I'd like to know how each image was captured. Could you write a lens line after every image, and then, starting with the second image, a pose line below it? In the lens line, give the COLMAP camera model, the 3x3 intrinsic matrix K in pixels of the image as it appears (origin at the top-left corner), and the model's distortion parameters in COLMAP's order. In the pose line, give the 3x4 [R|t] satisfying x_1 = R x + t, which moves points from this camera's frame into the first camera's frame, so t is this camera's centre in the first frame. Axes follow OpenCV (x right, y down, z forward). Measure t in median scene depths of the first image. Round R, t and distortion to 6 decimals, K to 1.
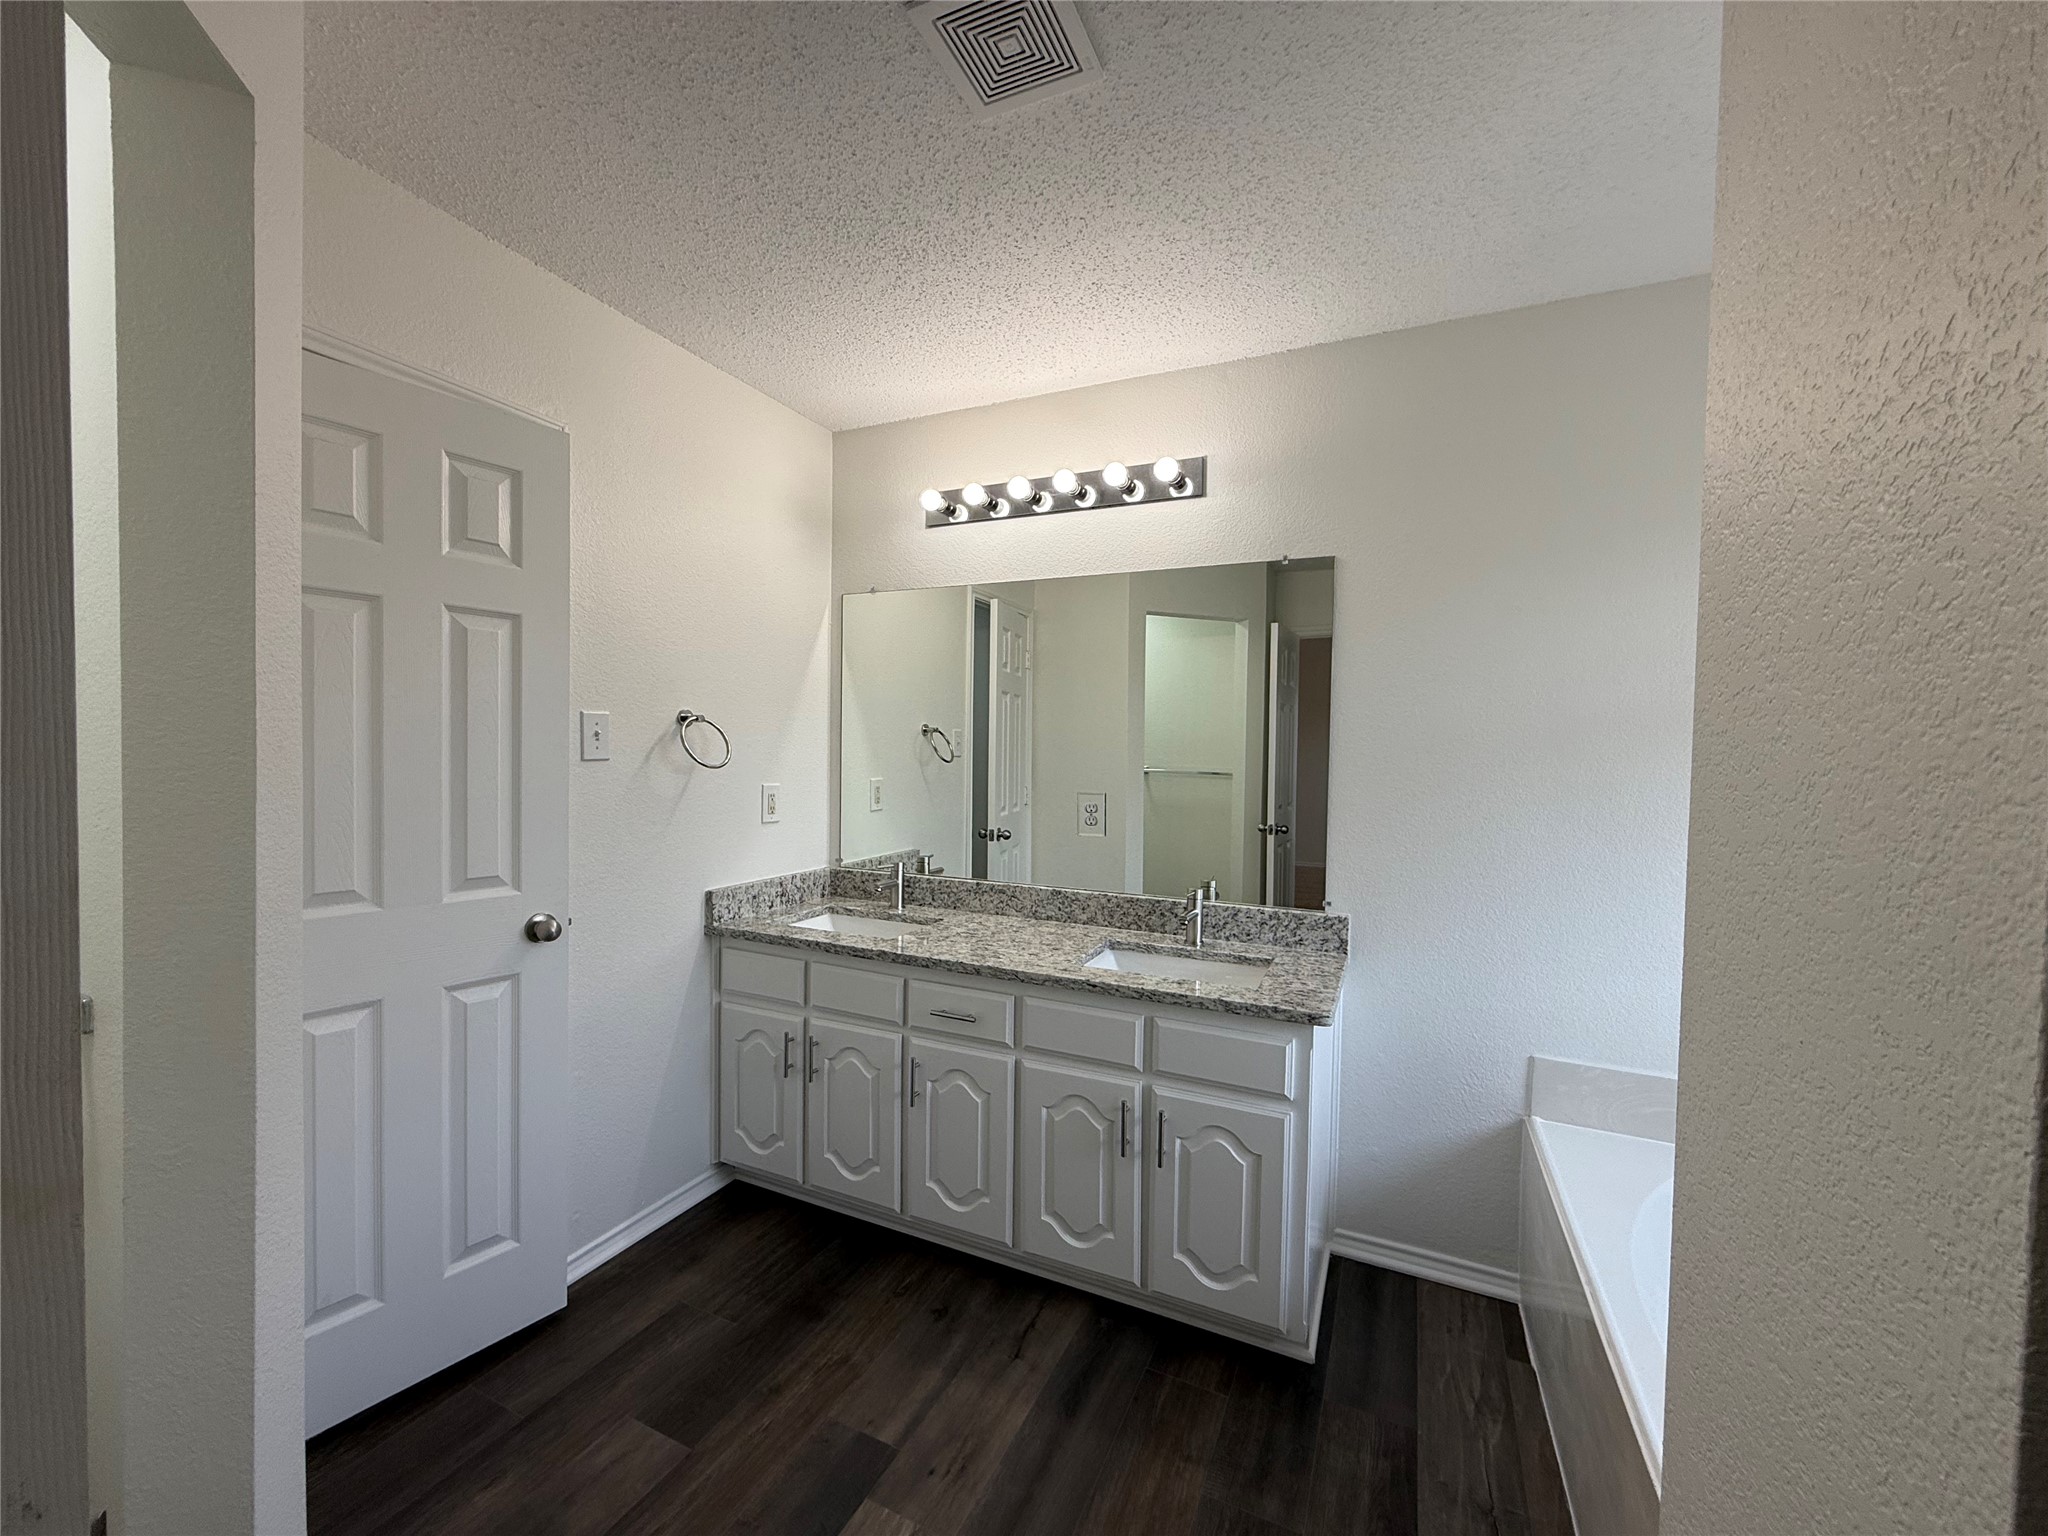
lens RADIAL K [[813.0, 0, 1021.6], [0, 813.0, 773.0], [0, 0, 1]] dist [0.000196, -0.000214]
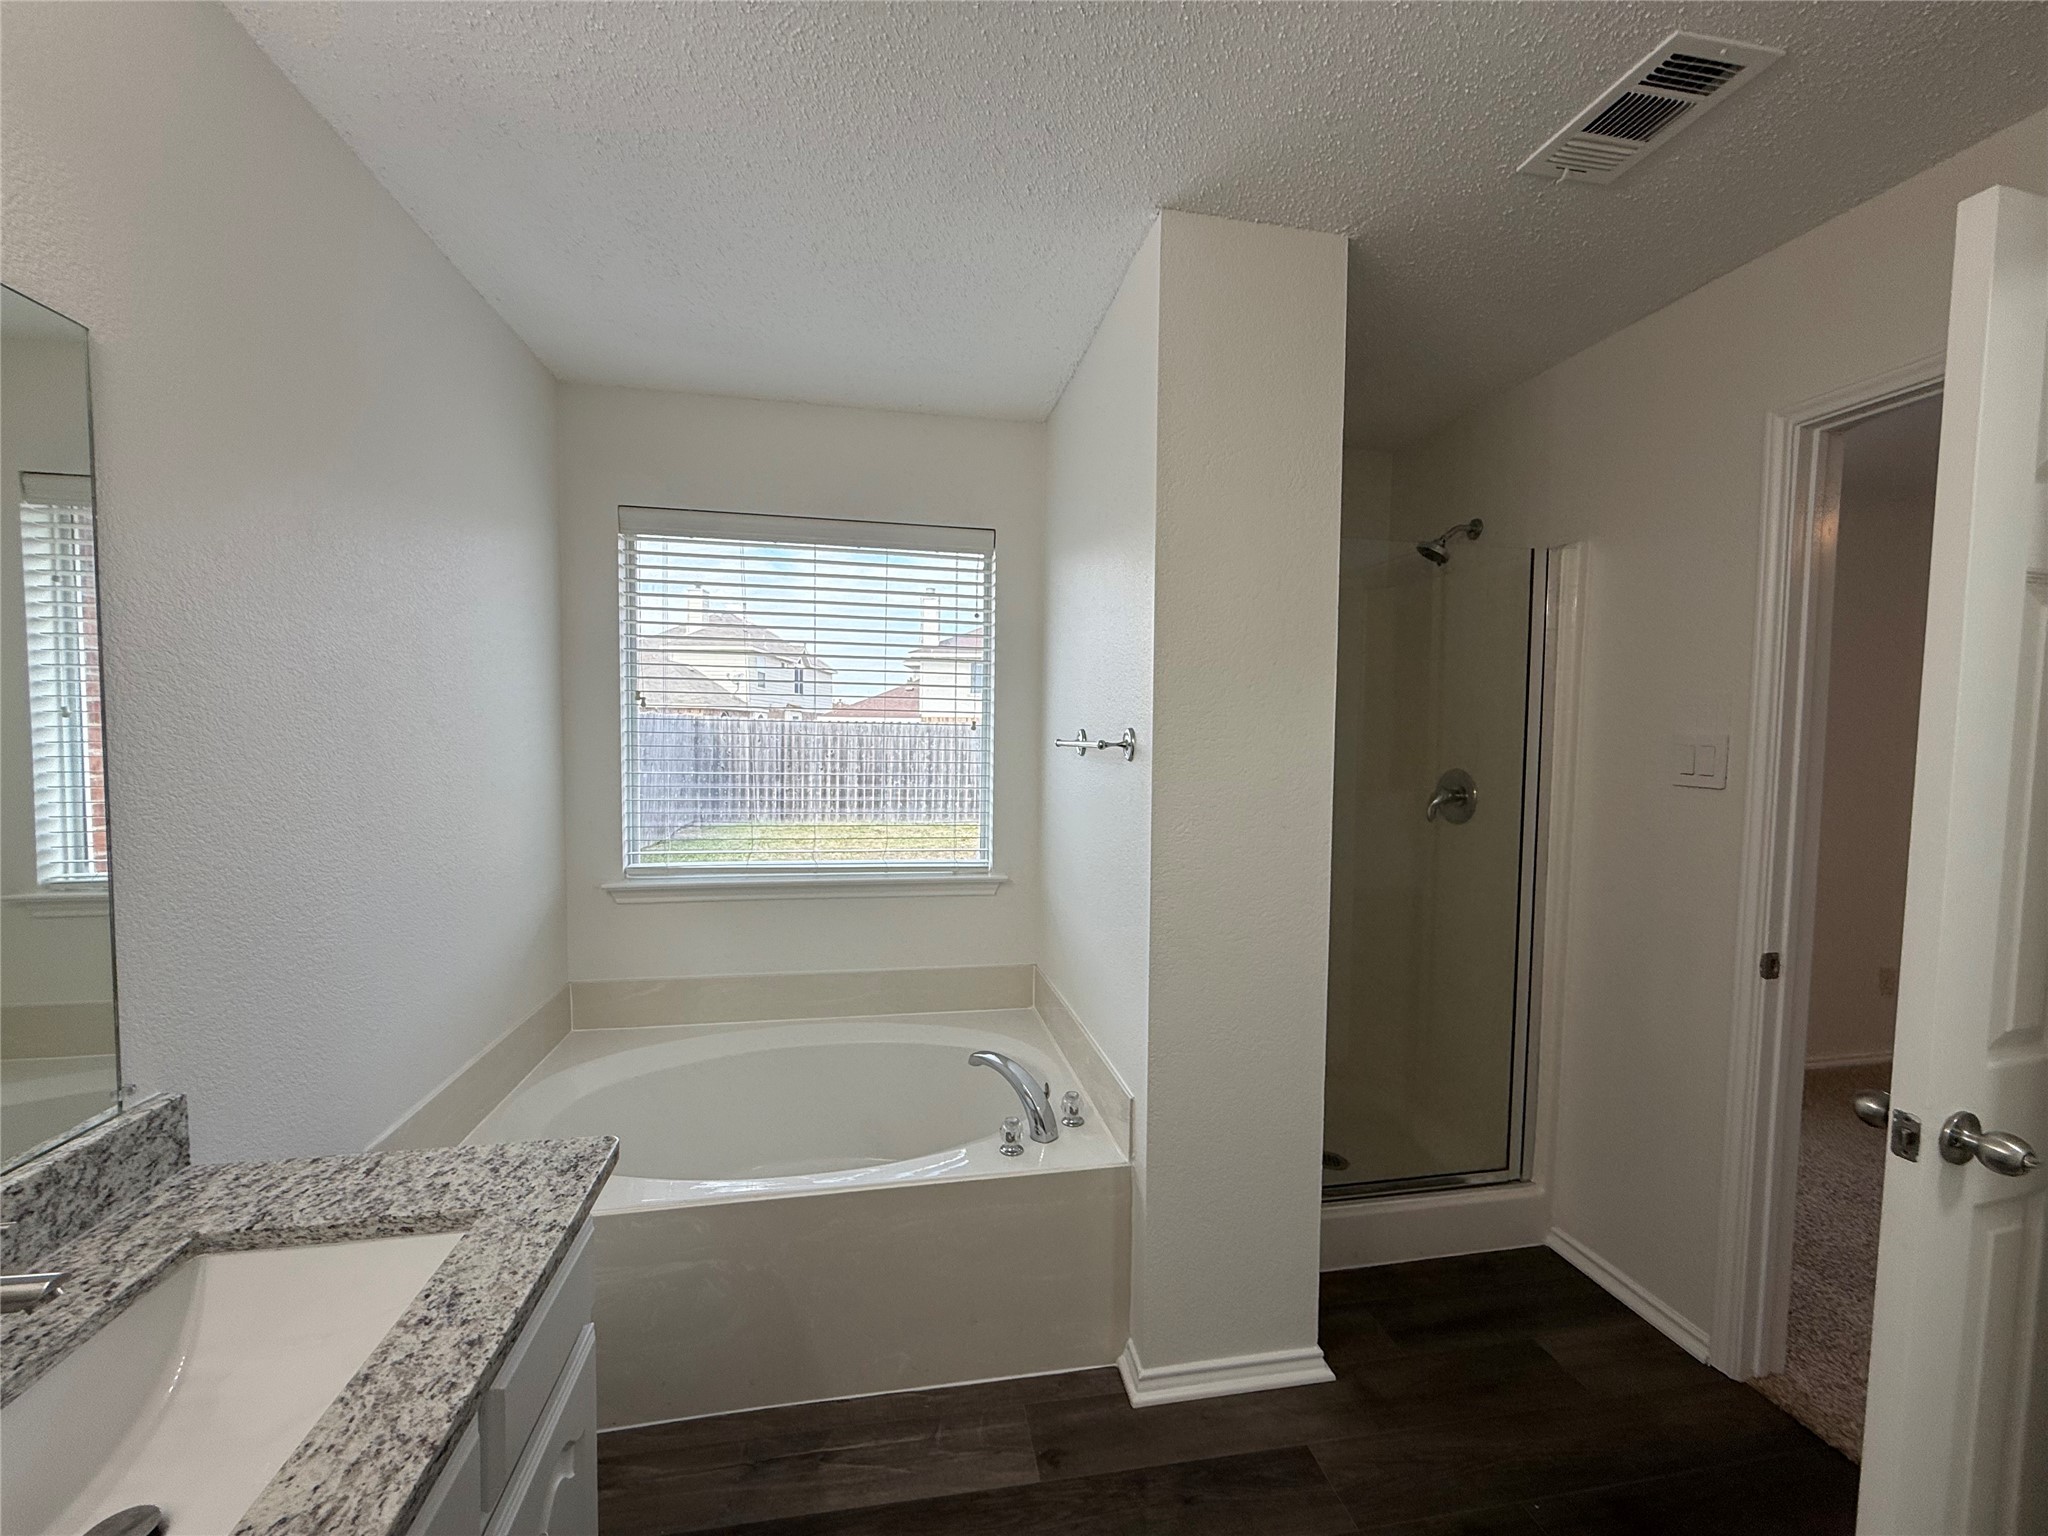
lens RADIAL K [[813.0, 0, 1021.6], [0, 813.0, 773.0], [0, 0, 1]] dist [0.000196, -0.000214]
pose [[-0.584288, -0.066923, 0.808782, -0.291997], [-0.003214, 0.996777, 0.080157, -0.061253], [-0.811540, 0.044235, -0.582620, 0.852529]]
